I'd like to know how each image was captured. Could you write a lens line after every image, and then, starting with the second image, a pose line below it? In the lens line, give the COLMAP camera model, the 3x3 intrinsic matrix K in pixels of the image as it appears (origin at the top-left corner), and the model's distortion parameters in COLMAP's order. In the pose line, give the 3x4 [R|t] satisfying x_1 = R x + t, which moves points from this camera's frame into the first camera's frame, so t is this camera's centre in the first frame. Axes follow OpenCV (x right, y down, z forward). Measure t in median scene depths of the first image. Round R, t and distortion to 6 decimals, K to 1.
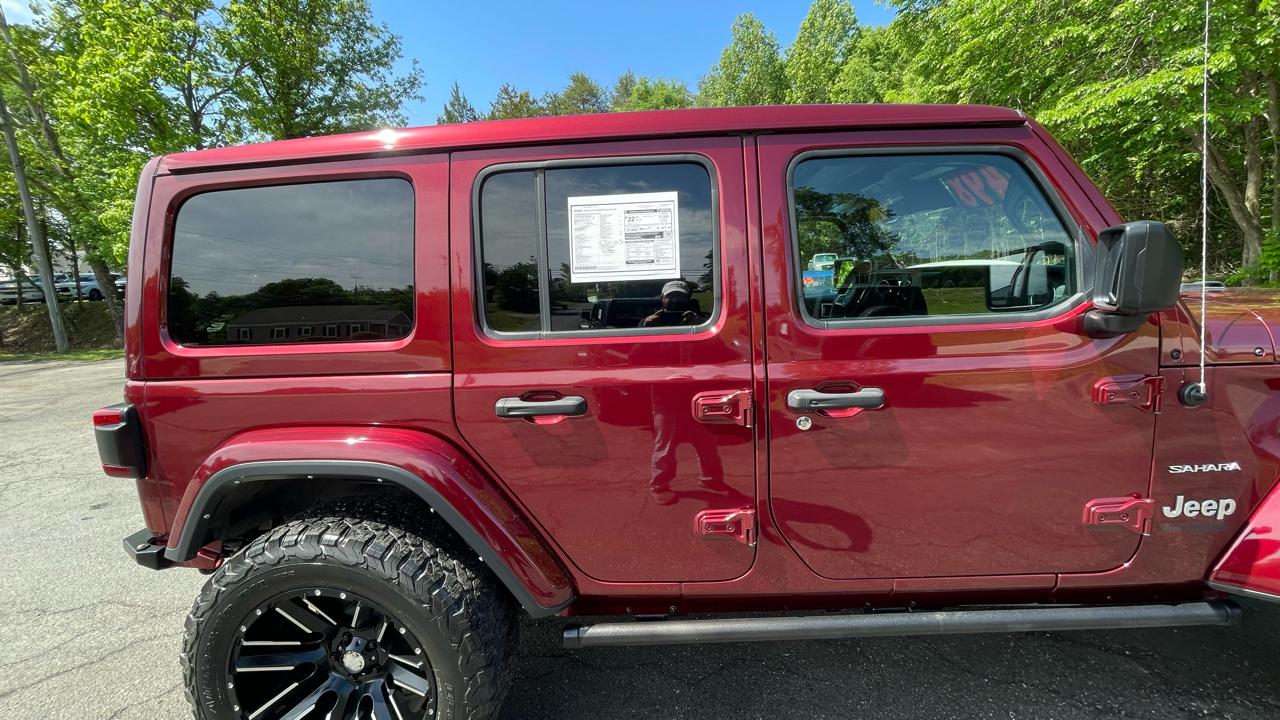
lens RADIAL K [[528.0, 0, 634.1], [0, 528.0, 353.3], [0, 0, 1]] dist [-0.001634, 0.000041]
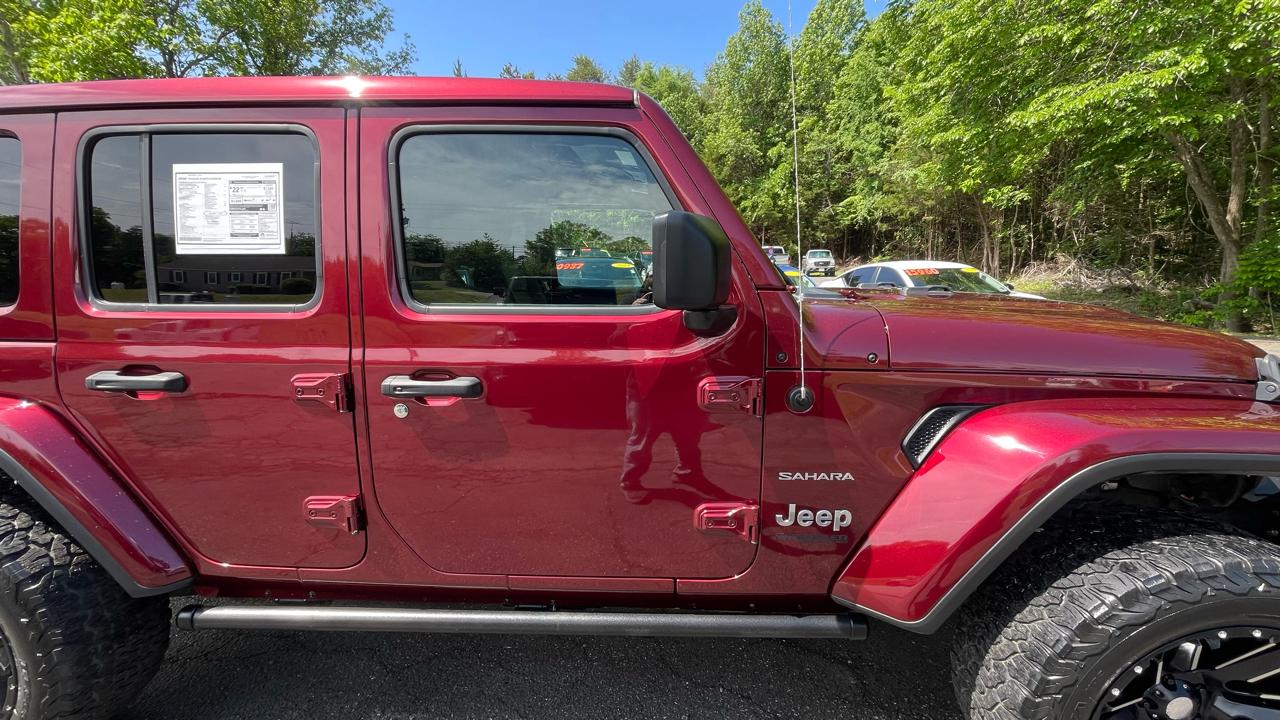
lens RADIAL K [[528.0, 0, 639.6], [0, 528.0, 354.2], [0, 0, 1]] dist [-0.001634, 0.000041]
pose [[0.998949, 0.045454, -0.005952, 0.101890], [-0.045307, 0.998711, 0.022896, -0.001579], [0.006985, -0.022602, 0.999720, 0.005954]]
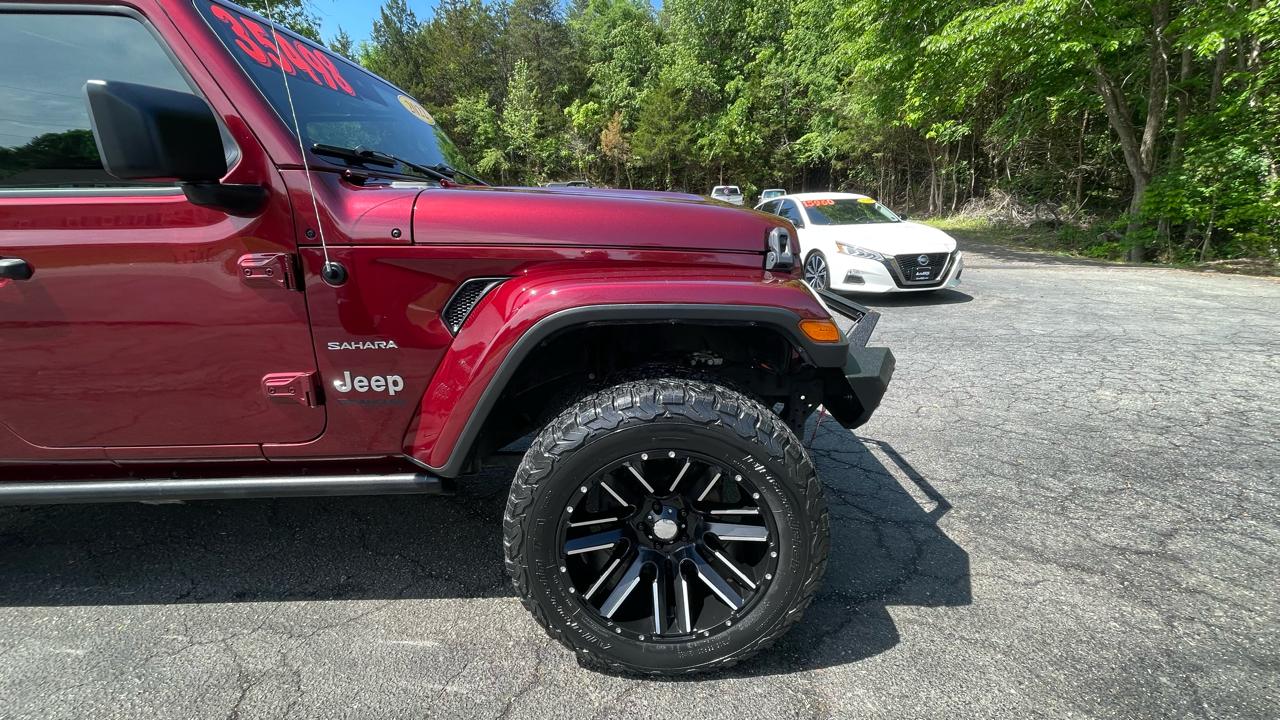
lens RADIAL K [[528.0, 0, 646.5], [0, 528.0, 359.2], [0, 0, 1]] dist [-0.001634, 0.000041]
pose [[0.998697, 0.020951, 0.046530, 0.215463], [-0.026768, 0.991393, 0.128152, 0.012628], [-0.043445, -0.129230, 0.990662, -0.010379]]
